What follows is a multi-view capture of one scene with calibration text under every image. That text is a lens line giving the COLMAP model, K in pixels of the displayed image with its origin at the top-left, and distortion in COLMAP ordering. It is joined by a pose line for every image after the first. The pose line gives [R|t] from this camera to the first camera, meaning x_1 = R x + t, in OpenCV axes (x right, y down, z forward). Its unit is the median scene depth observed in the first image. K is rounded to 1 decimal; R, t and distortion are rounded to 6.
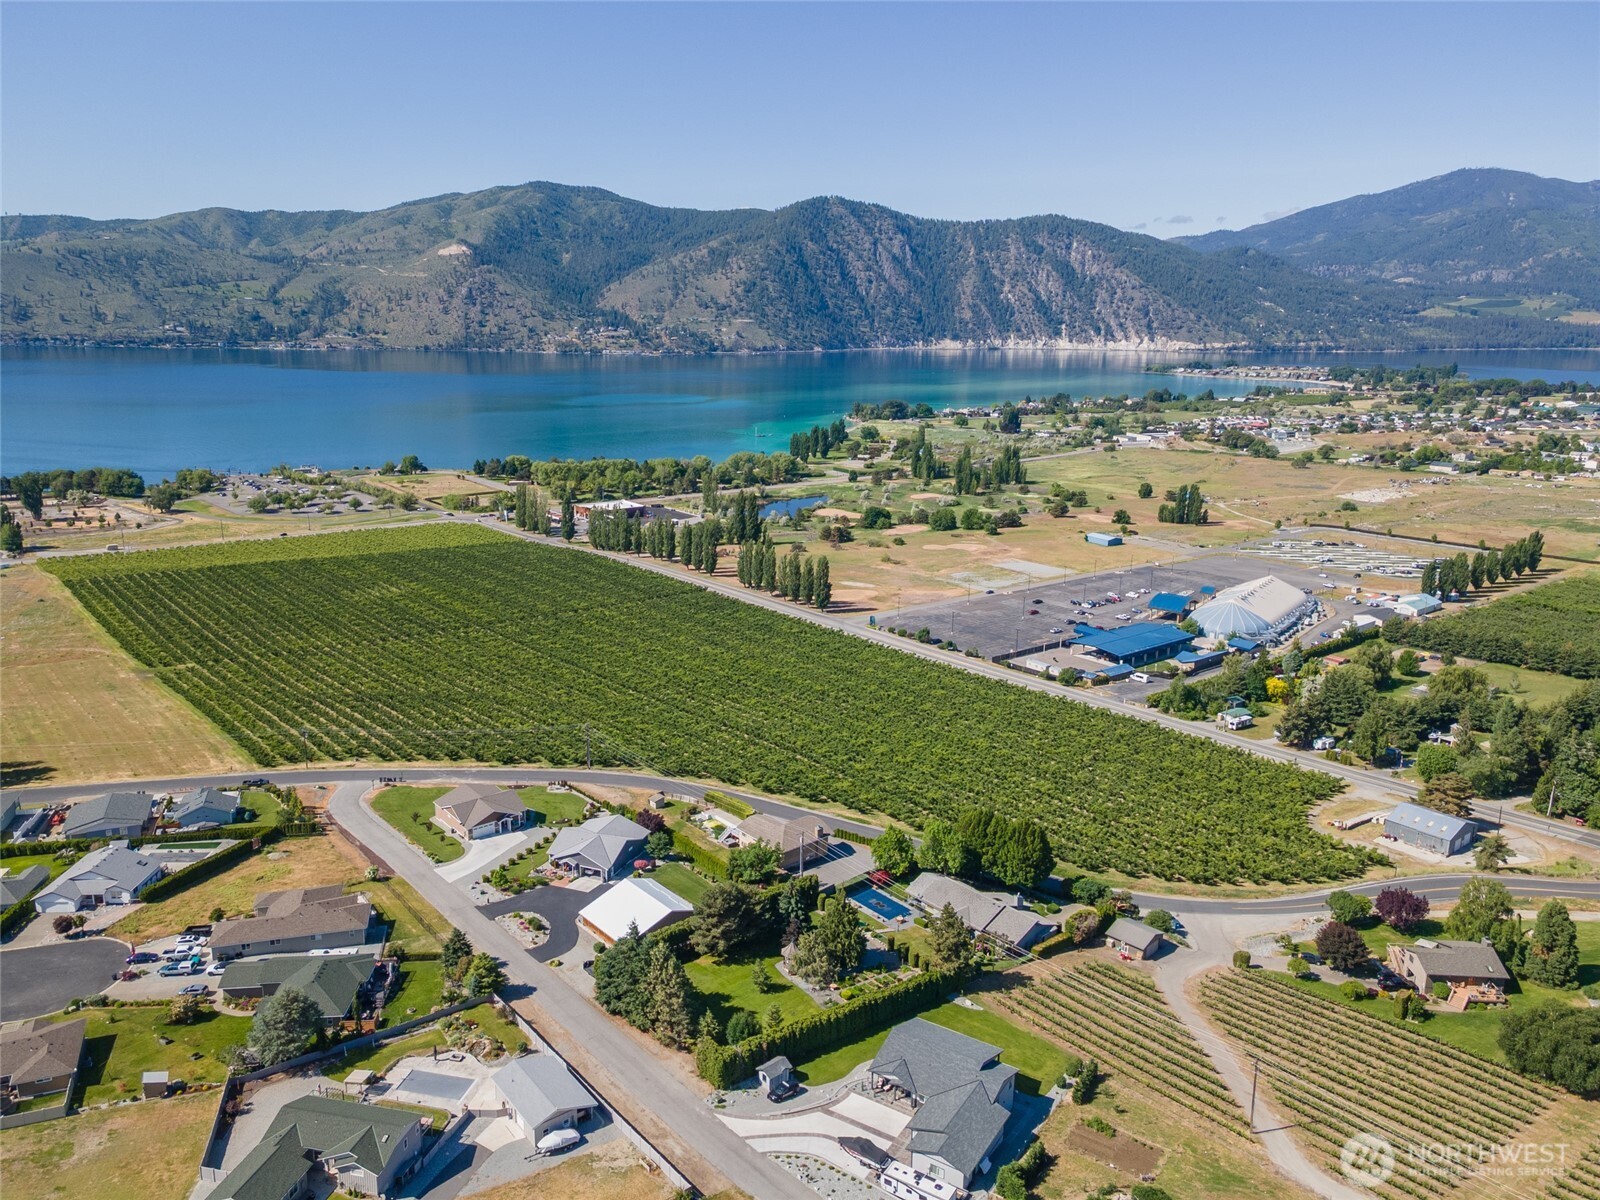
lens RADIAL K [[1157.4, 0, 800.0], [0, 1157.4, 600.0], [0, 0, 1]] dist [0.011109, 0.037886]
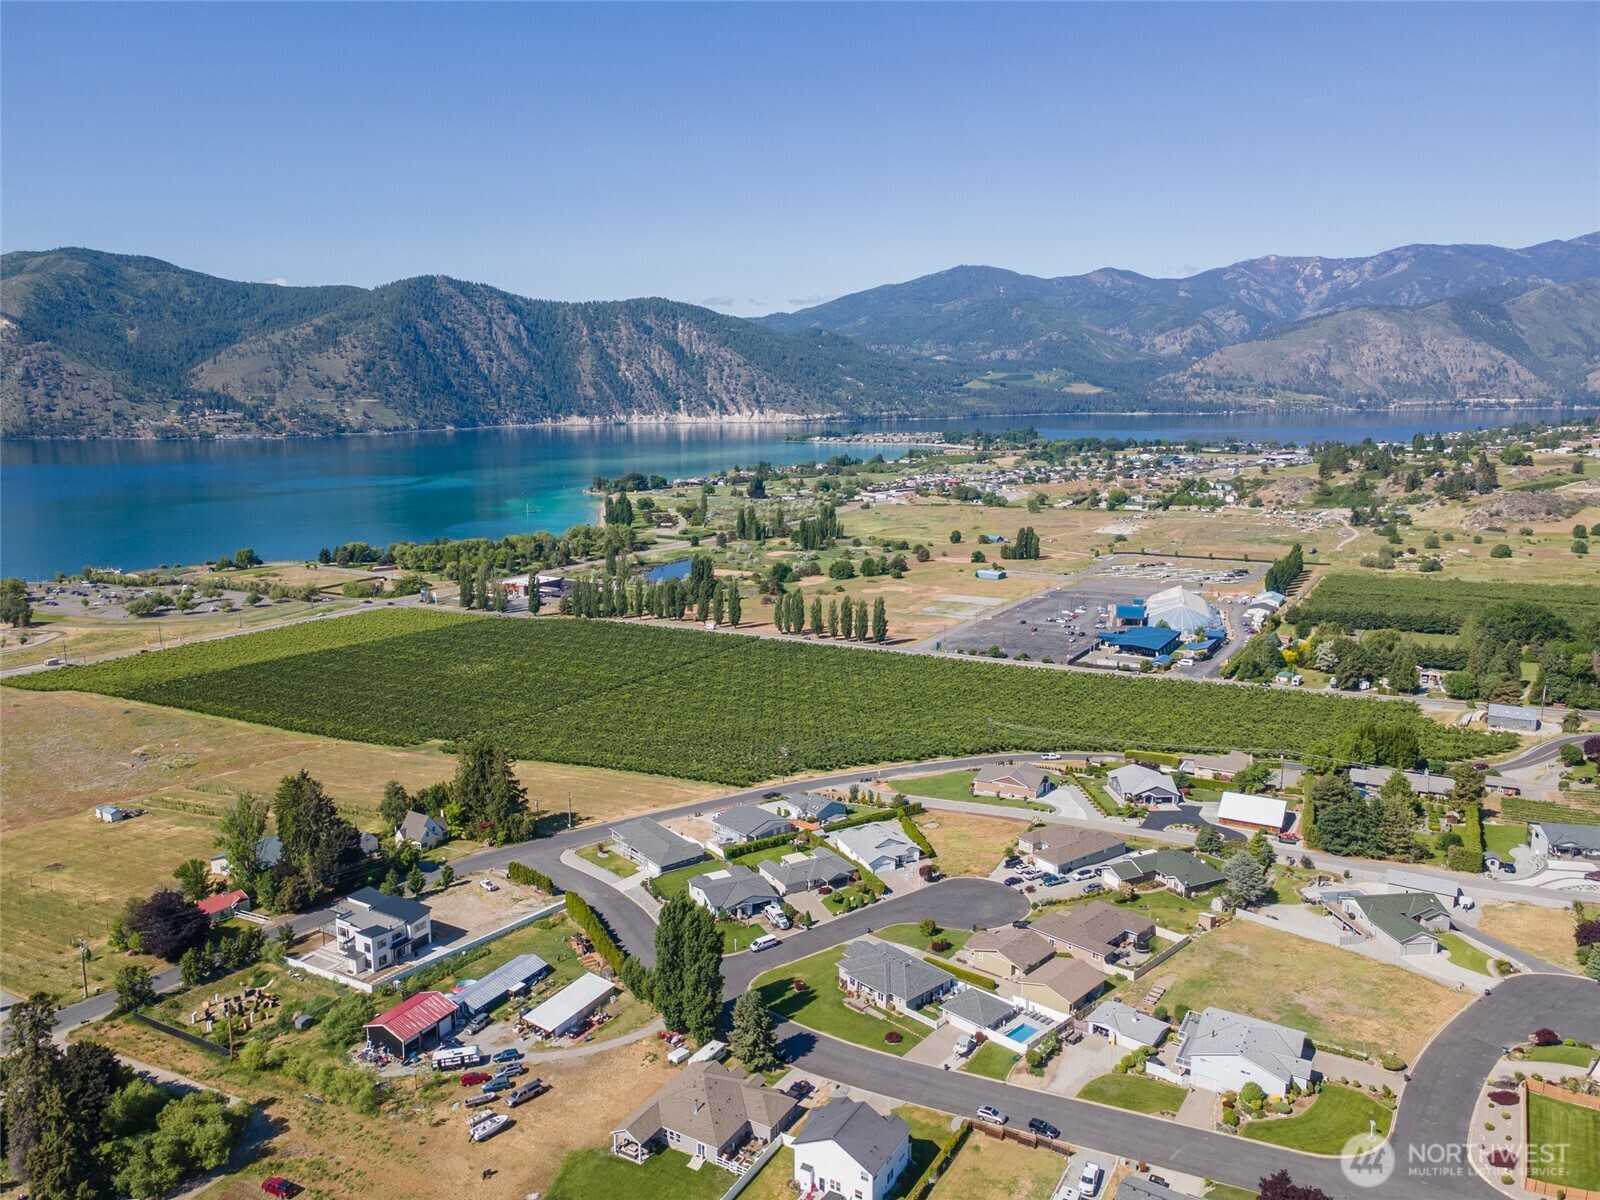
lens RADIAL K [[1145.1, 0, 800.0], [0, 1145.1, 600.0], [0, 0, 1]] dist [0.047331, 0.002272]
pose [[0.933047, -0.080544, 0.350622, -0.055602], [0.101811, 0.993891, -0.042616, 0.000755], [-0.345047, 0.075460, 0.935547, -0.007972]]
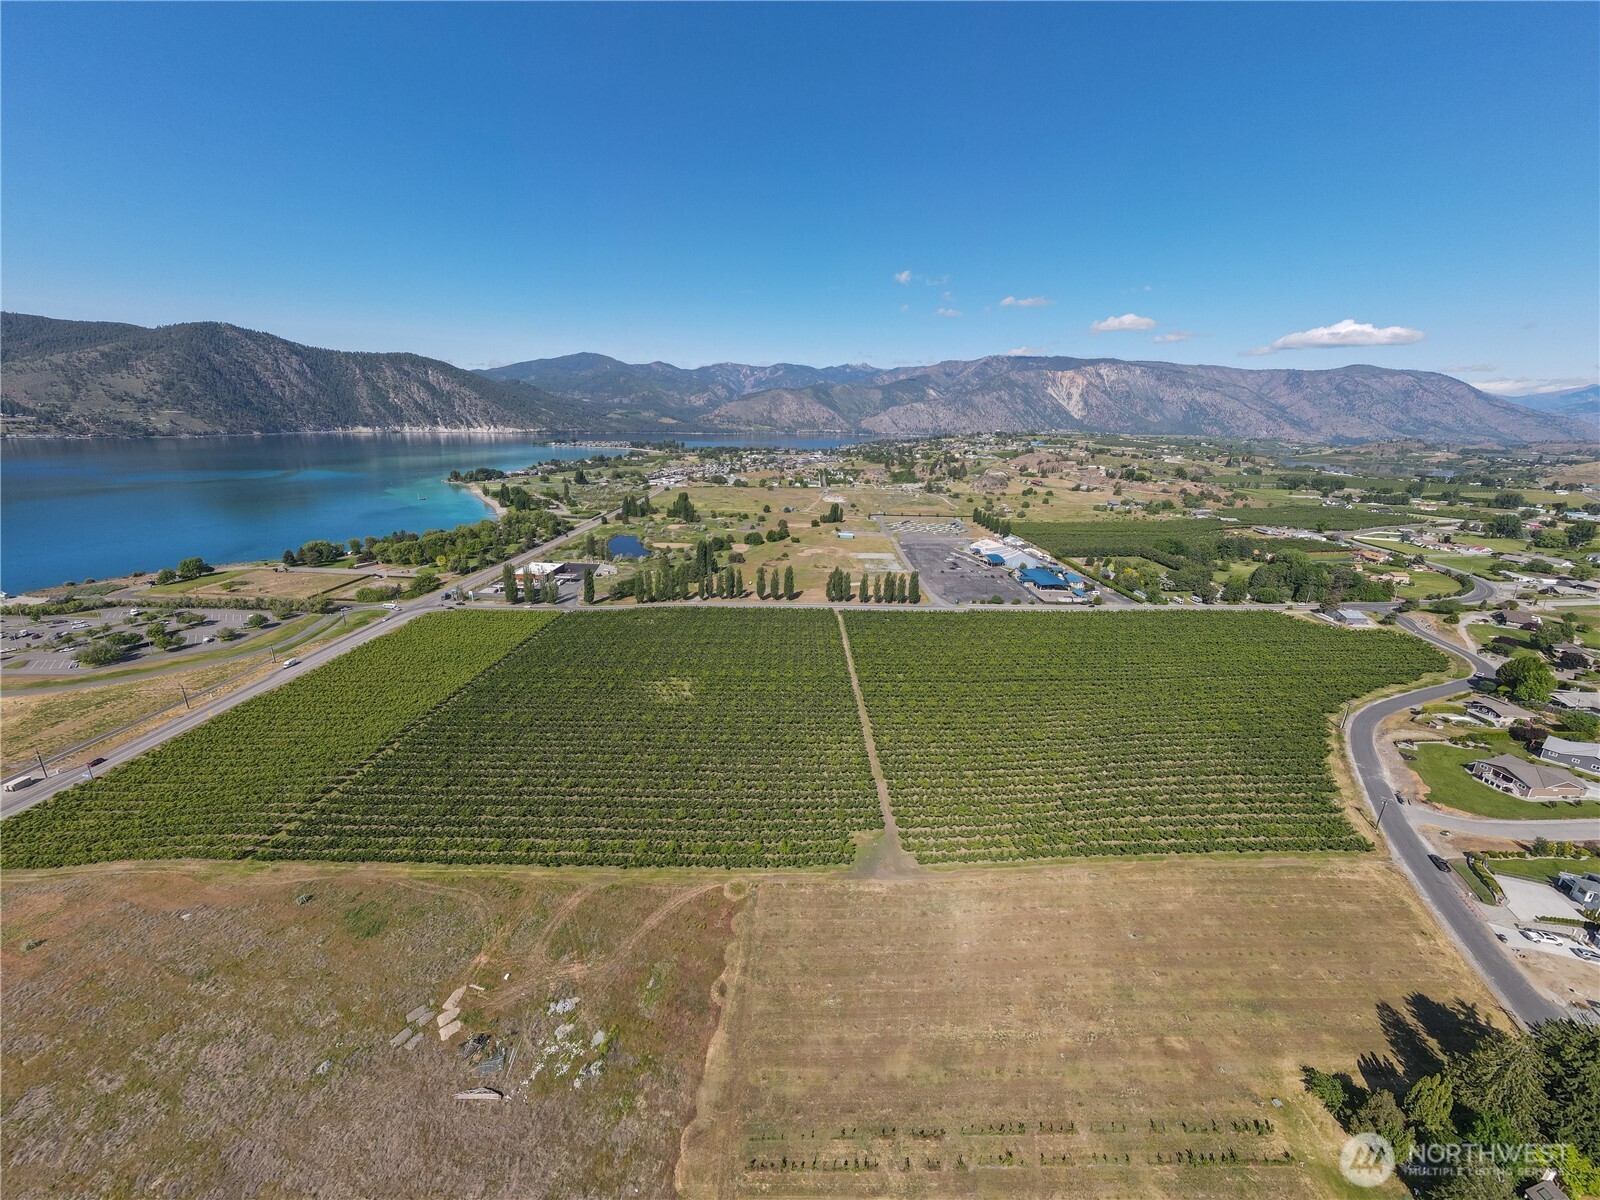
lens RADIAL K [[535.3, 0, 800.8], [0, 535.3, 558.6], [0, 0, 1]] dist [0.011732, -0.002961]
pose [[0.631736, -0.185095, 0.752761, -0.079508], [0.168585, 0.980637, 0.099646, -0.018990], [-0.756630, 0.063954, 0.650708, 0.073582]]
